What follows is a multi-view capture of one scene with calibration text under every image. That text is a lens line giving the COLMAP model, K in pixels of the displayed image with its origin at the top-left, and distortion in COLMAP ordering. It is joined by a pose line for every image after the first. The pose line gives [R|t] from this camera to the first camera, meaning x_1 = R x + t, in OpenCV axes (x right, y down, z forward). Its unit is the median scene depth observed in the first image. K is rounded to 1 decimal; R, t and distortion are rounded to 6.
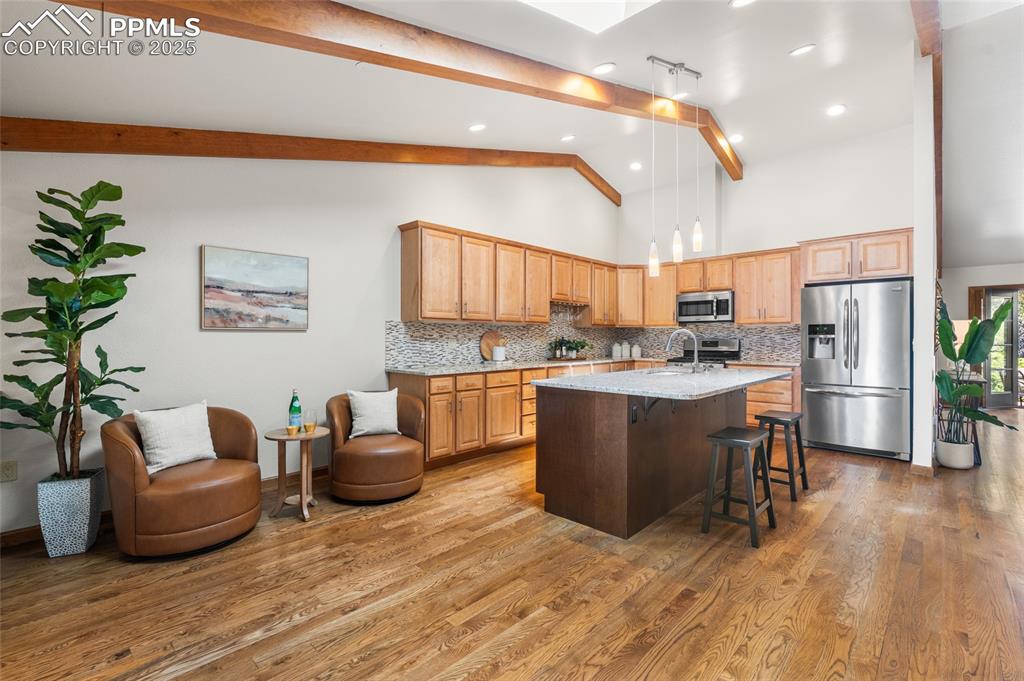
lens RADIAL K [[455.1, 0, 512.6], [0, 455.1, 337.2], [0, 0, 1]] dist [-0.007563, 0.000452]
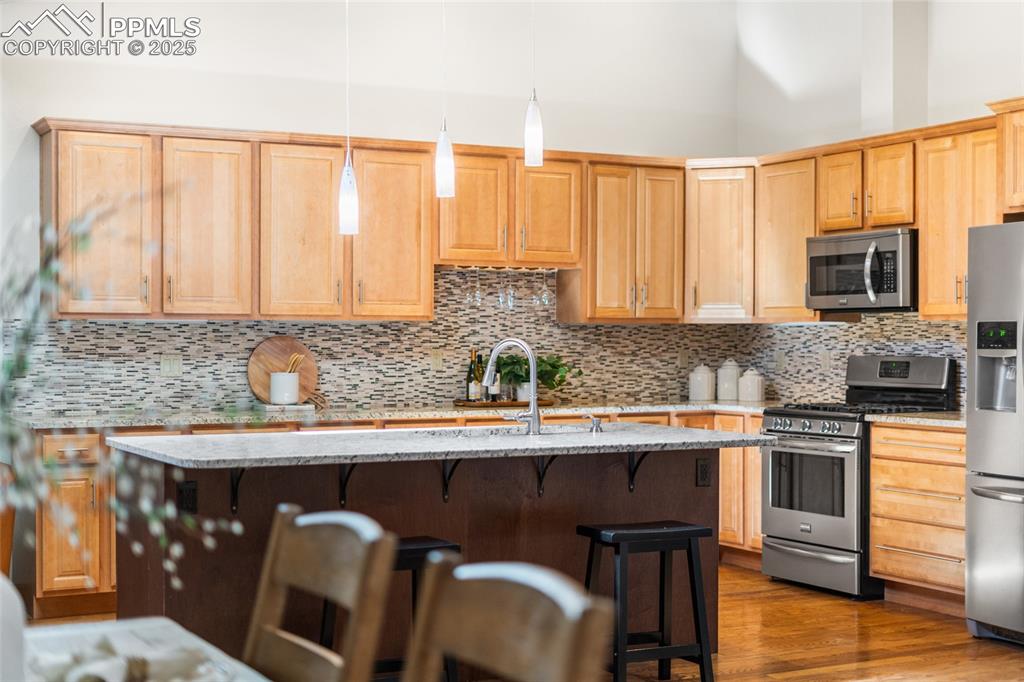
lens RADIAL K [[1509.0, 0, 512.4], [0, 1509.0, 348.0], [0, 0, 1]] dist [-0.014373, 0.000000]
pose [[0.949263, 0.002479, -0.314474, 0.709837], [0.000017, 0.999969, 0.007935, -0.016366], [0.314484, -0.007537, 0.949233, -0.360316]]
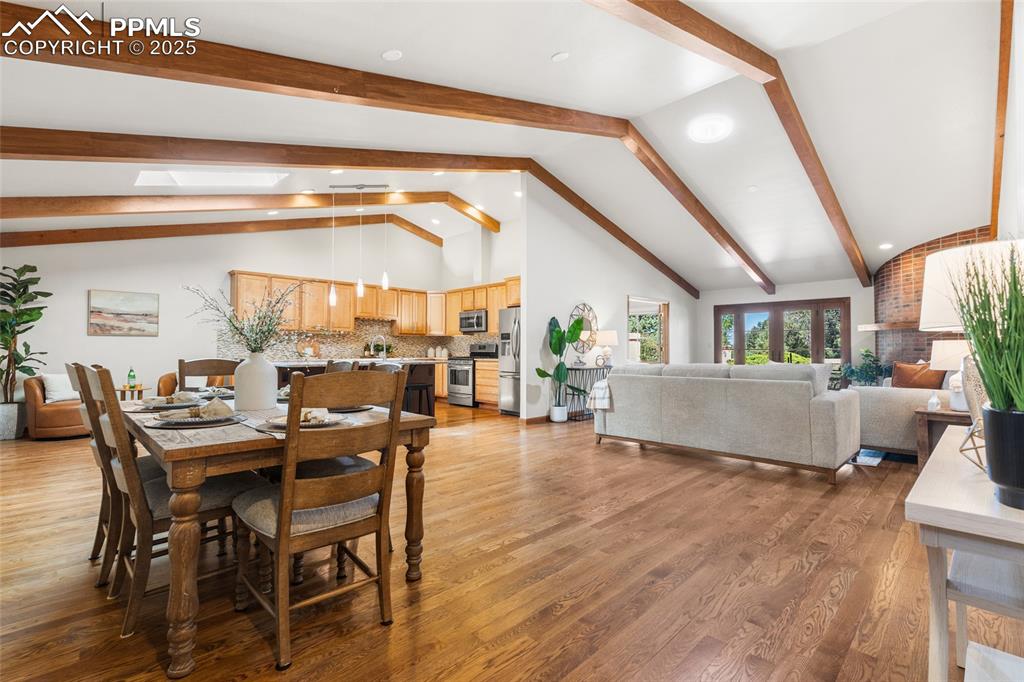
lens RADIAL K [[455.1, 0, 511.4], [0, 455.1, 340.4], [0, 0, 1]] dist [-0.007563, 0.000452]
pose [[0.999719, 0.002478, -0.023566, 0.756284], [-0.002881, 0.999850, -0.017107, 0.022881], [0.023520, 0.017170, 0.999576, -0.563884]]
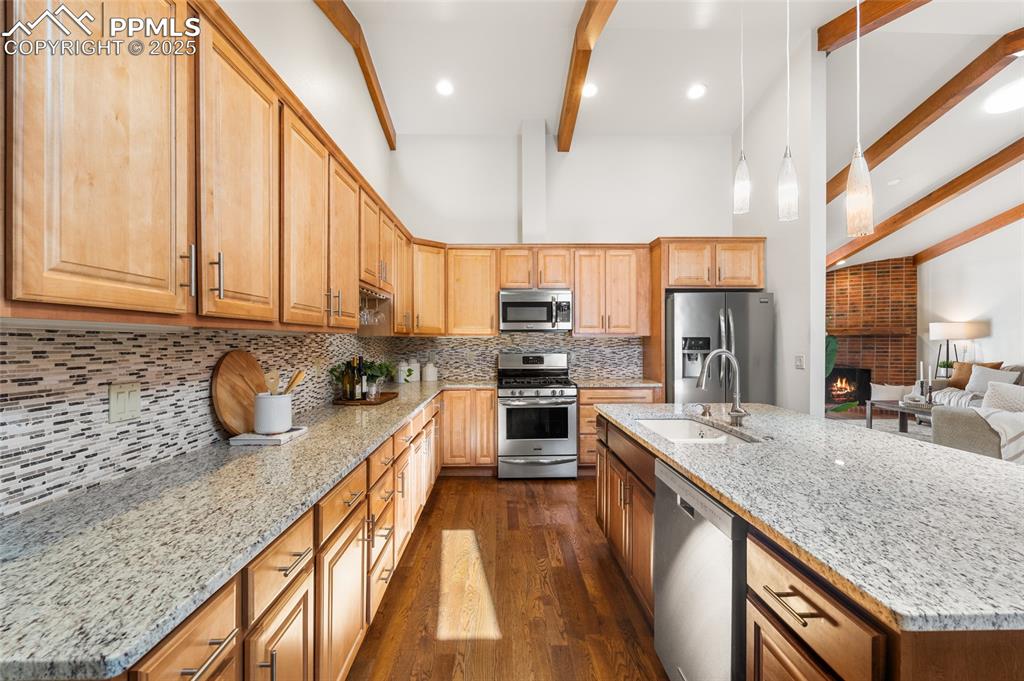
lens RADIAL K [[455.1, 0, 516.5], [0, 455.1, 343.0], [0, 0, 1]] dist [-0.007563, 0.000452]
pose [[0.700065, -0.005724, 0.714056, -0.171003], [0.001234, 0.999976, 0.006806, -0.024855], [-0.714078, -0.003884, 0.700055, 0.661555]]
